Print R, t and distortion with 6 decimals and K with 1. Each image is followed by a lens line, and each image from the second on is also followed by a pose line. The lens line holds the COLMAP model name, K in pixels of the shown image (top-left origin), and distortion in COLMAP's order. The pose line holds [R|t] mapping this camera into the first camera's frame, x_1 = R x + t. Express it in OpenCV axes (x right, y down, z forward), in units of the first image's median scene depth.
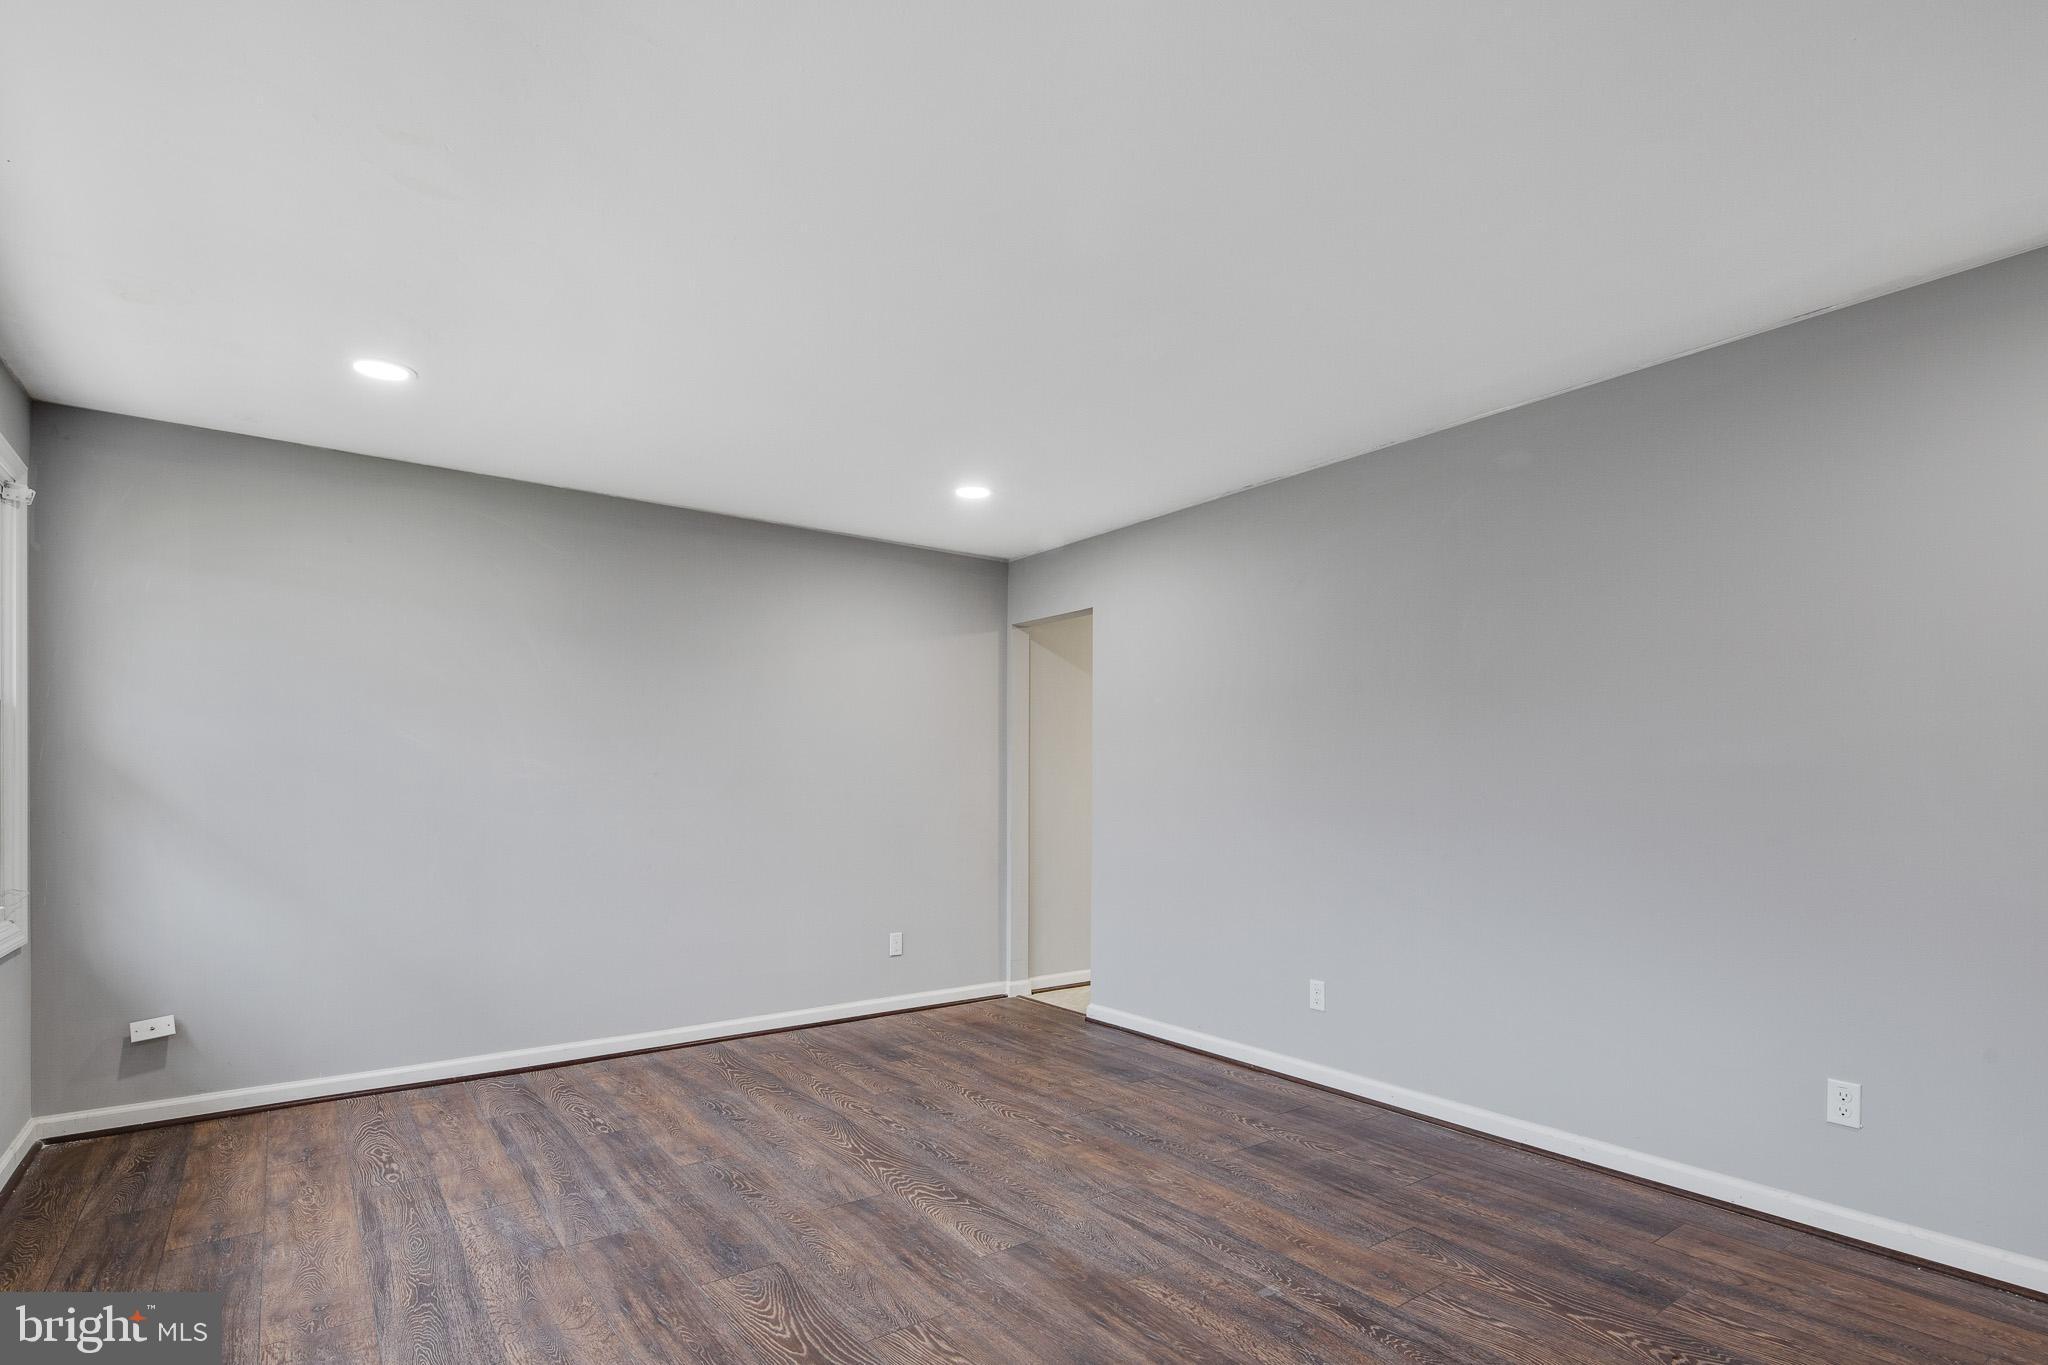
lens RADIAL K [[992.1, 0, 1023.9], [0, 992.1, 651.3], [0, 0, 1]] dist [0.003274, -0.000762]
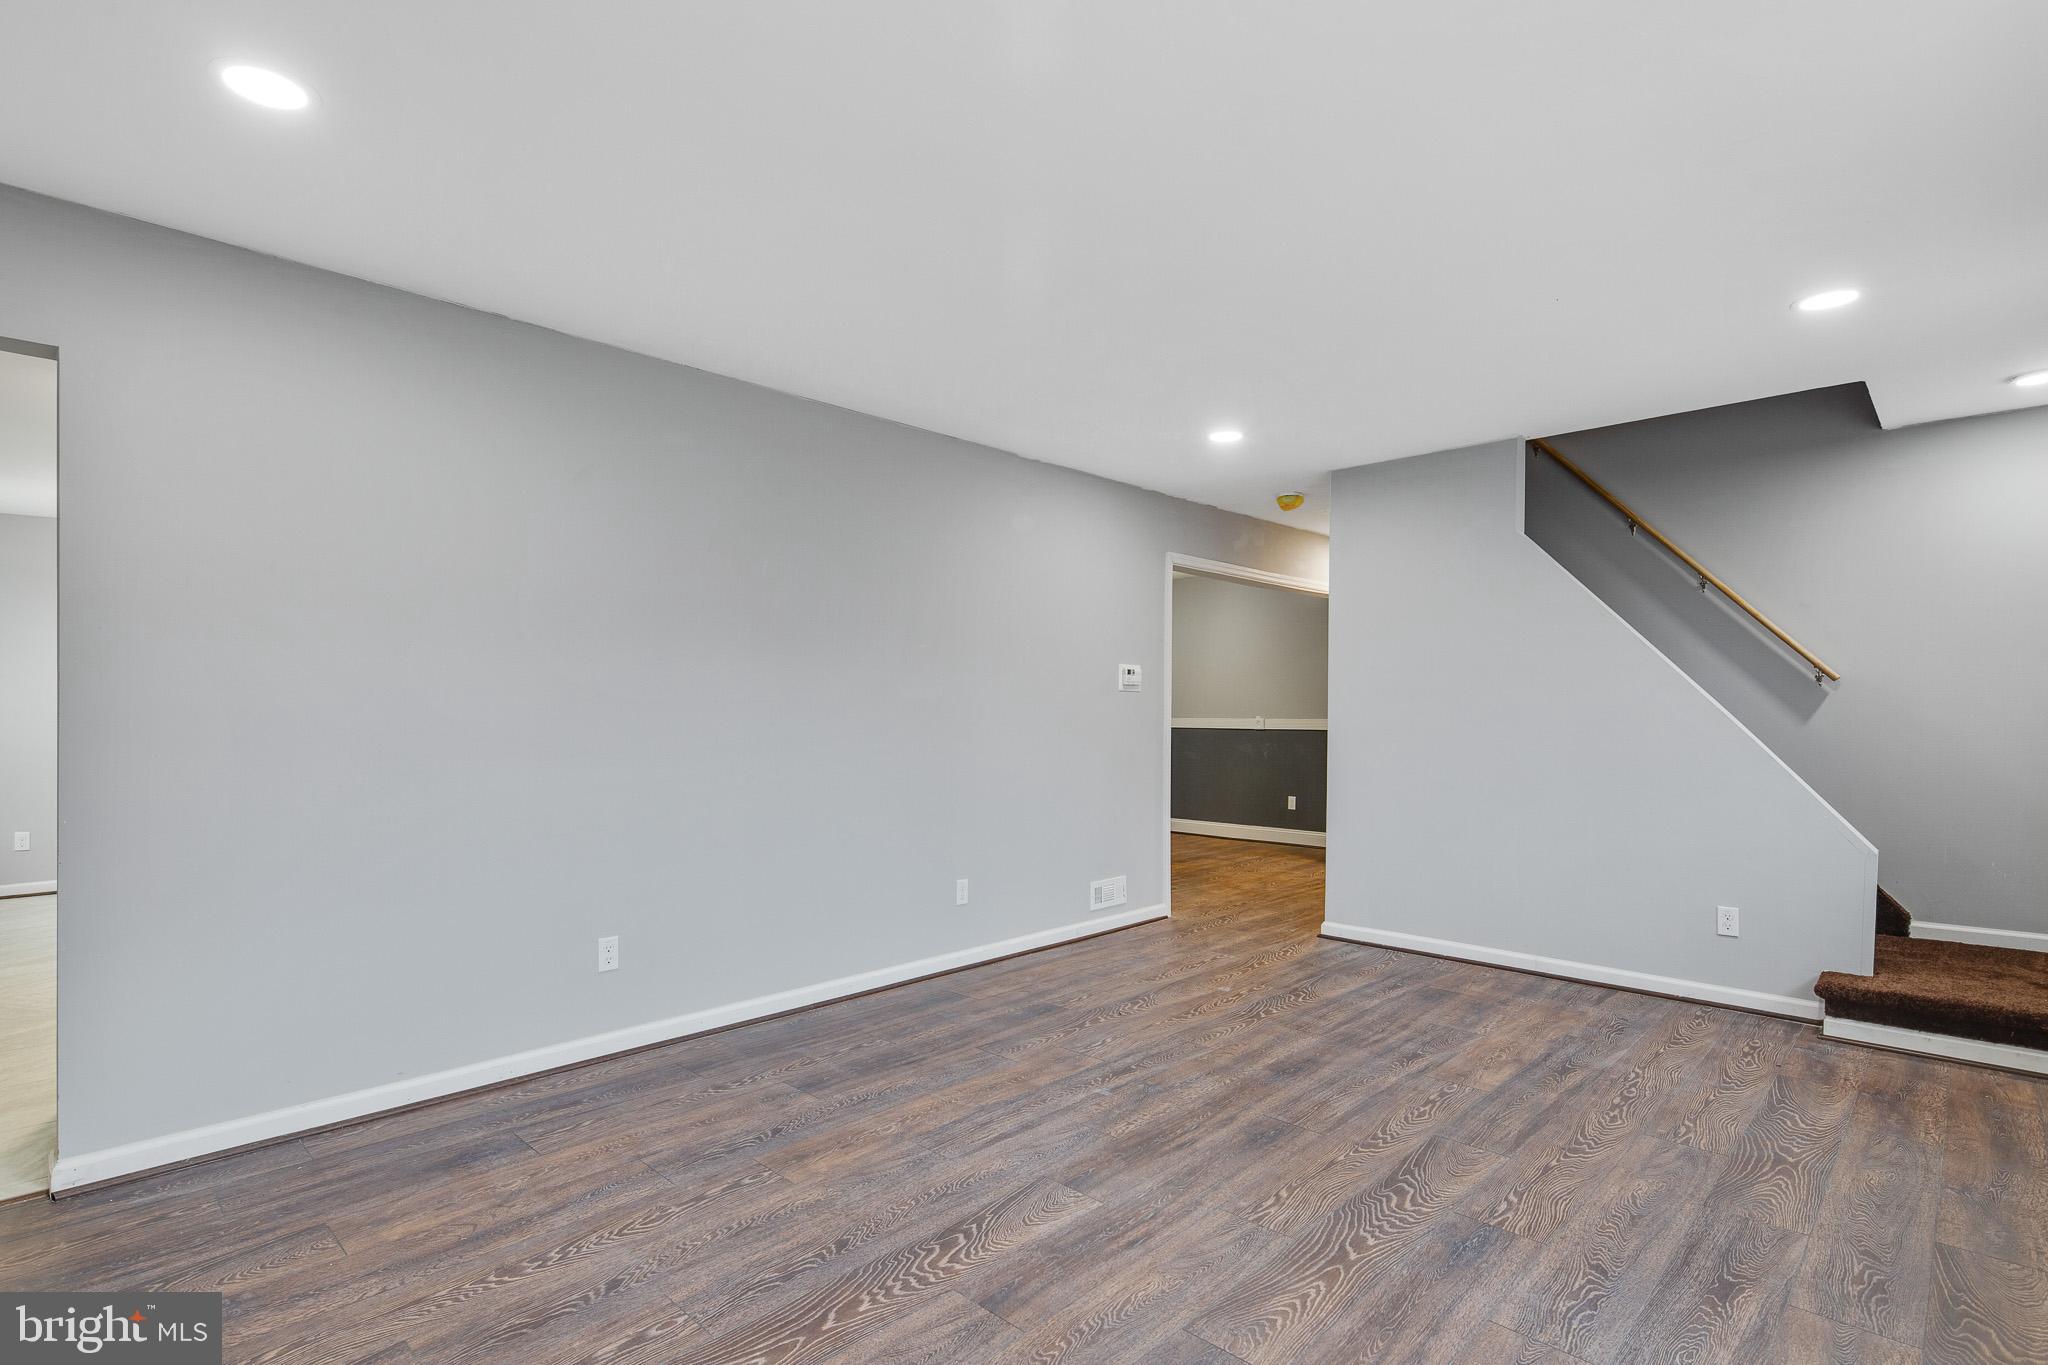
lens RADIAL K [[1026.4, 0, 1027.5], [0, 1026.4, 728.8], [0, 0, 1]] dist [0.023905, 0.000075]
pose [[-0.188716, -0.018458, 0.981858, -0.873187], [-0.138317, 0.990356, -0.007967, 0.155273], [-0.972242, -0.137311, -0.189449, 1.161107]]
